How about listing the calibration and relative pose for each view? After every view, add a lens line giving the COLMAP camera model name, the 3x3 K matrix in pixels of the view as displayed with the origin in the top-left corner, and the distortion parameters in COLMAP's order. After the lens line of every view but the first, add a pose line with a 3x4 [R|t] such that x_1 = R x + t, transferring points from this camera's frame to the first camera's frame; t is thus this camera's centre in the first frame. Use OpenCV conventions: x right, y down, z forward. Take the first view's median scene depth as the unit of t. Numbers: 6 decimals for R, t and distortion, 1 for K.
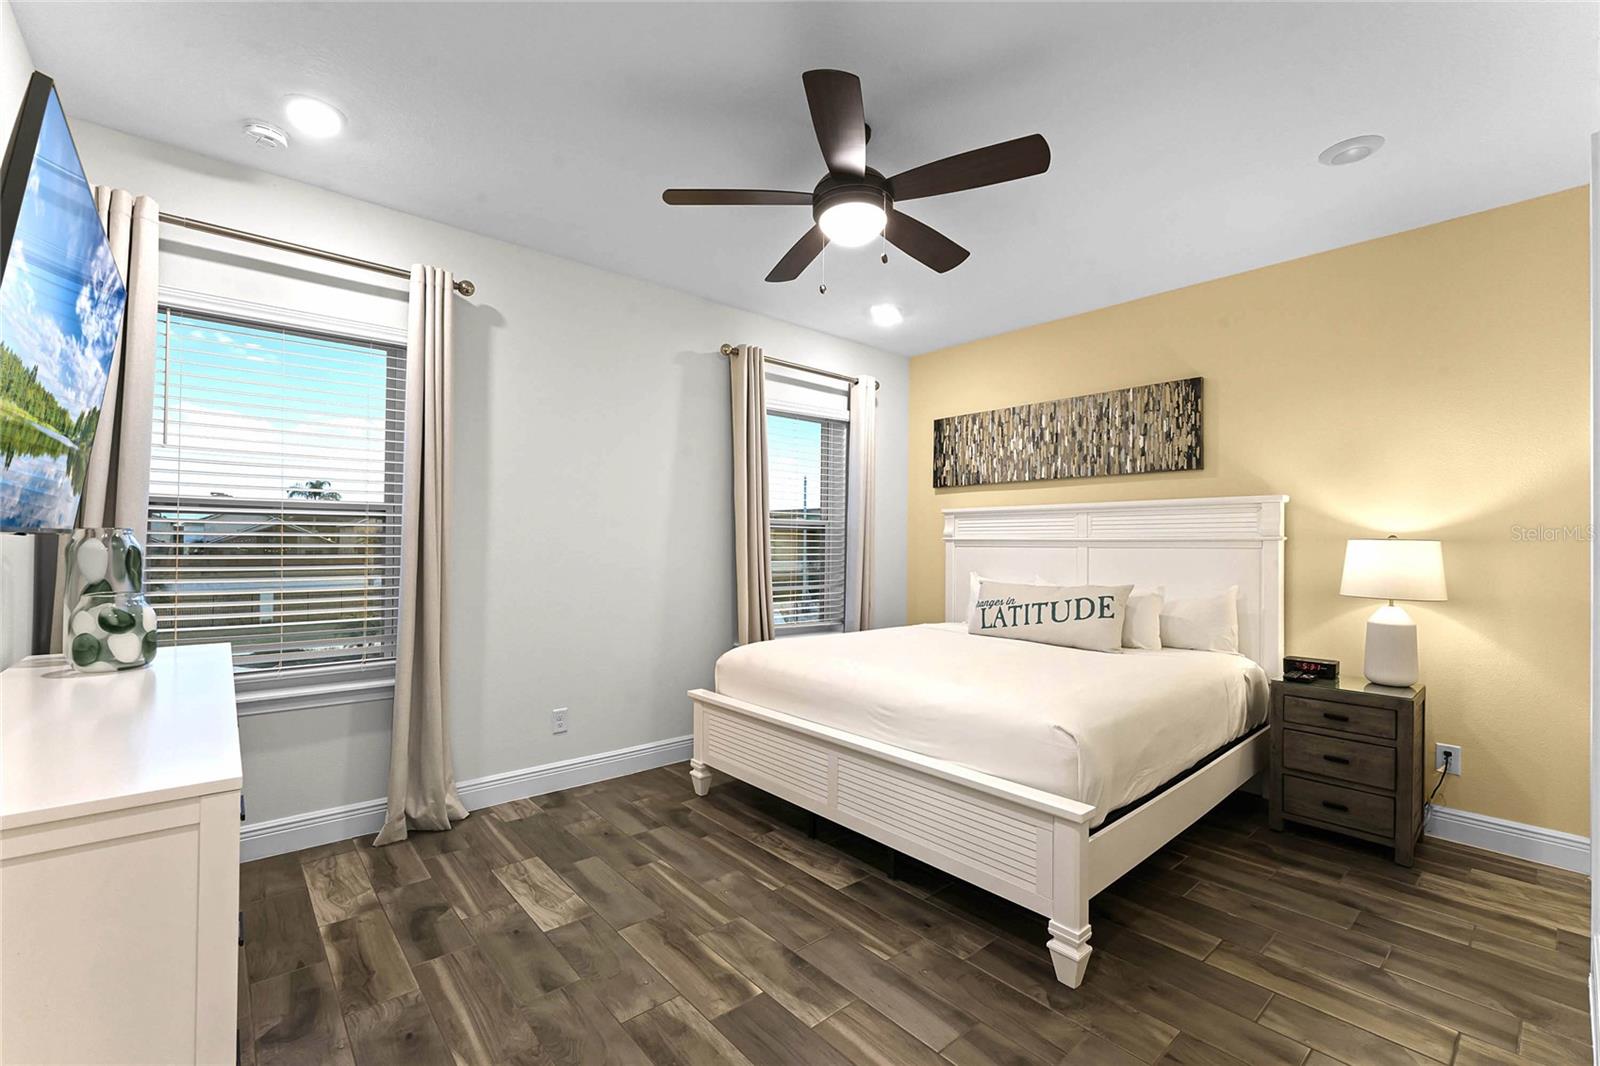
lens RADIAL K [[694.7, 0, 798.0], [0, 694.7, 532.5], [0, 0, 1]] dist [-0.001271, 0.000184]
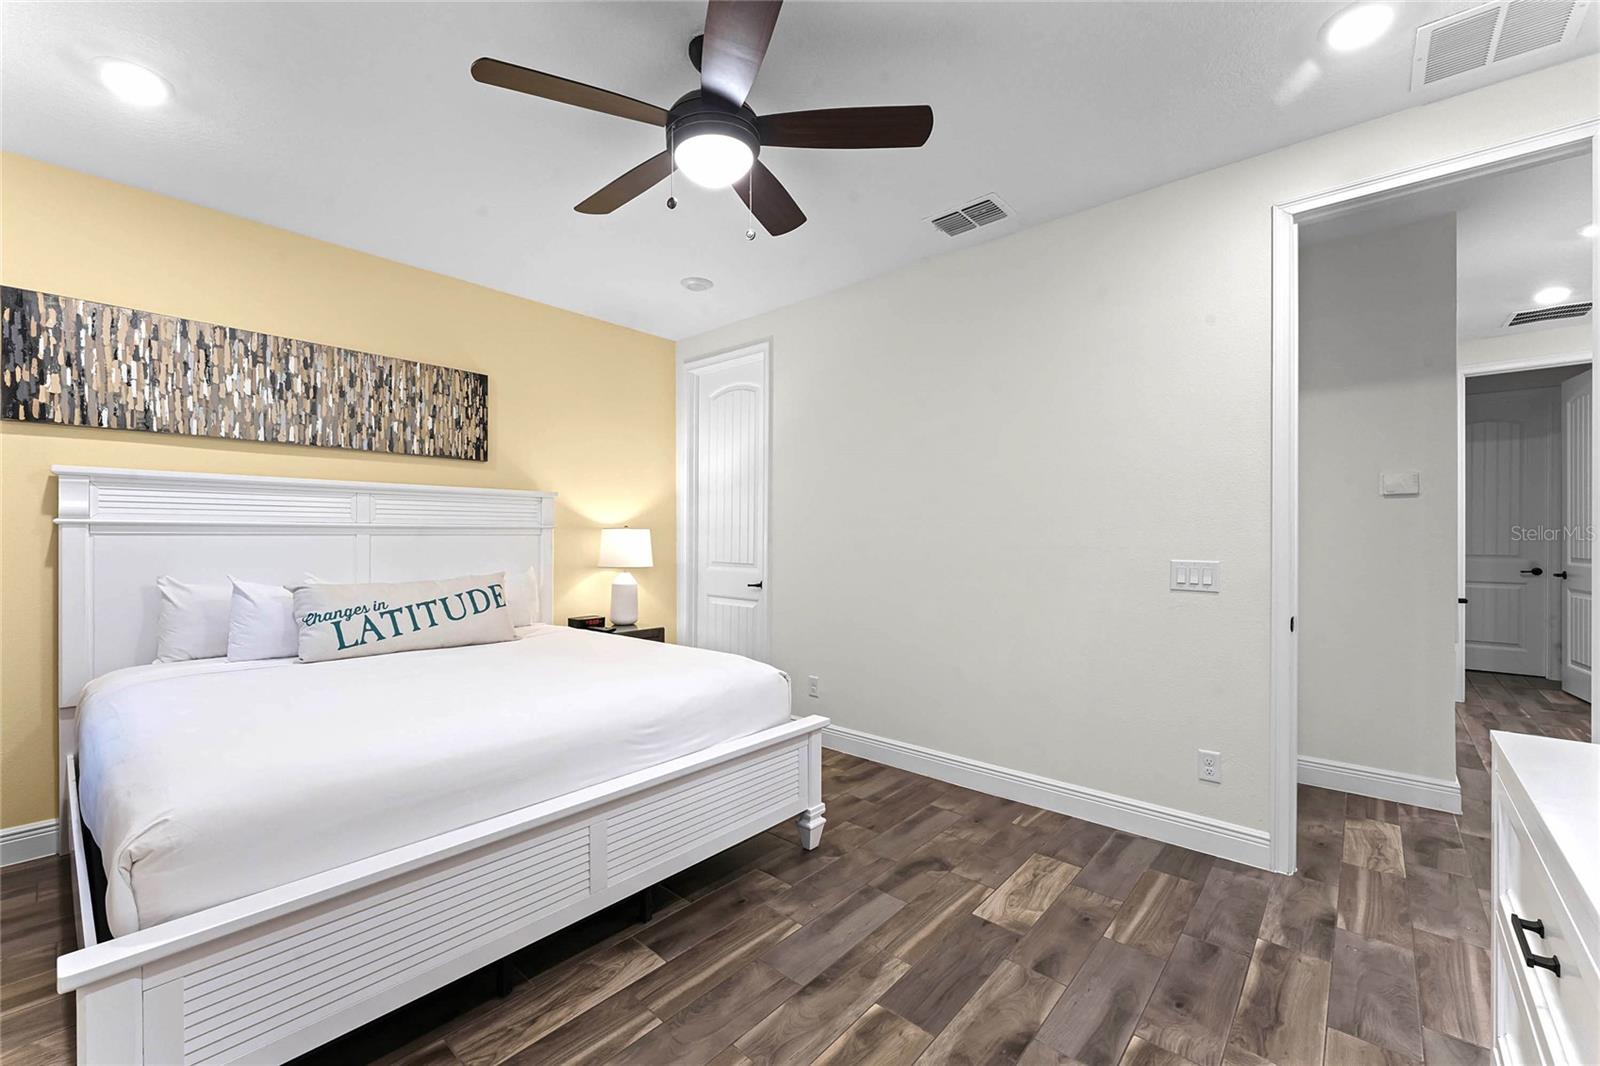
lens RADIAL K [[658.6, 0, 800.3], [0, 658.6, 531.1], [0, 0, 1]] dist [-0.006502, 0.001055]
pose [[-0.152834, 0.000384, 0.988252, -0.487864], [-0.019336, 0.999807, -0.003379, 0.010237], [-0.988063, -0.019625, -0.152797, 0.661303]]
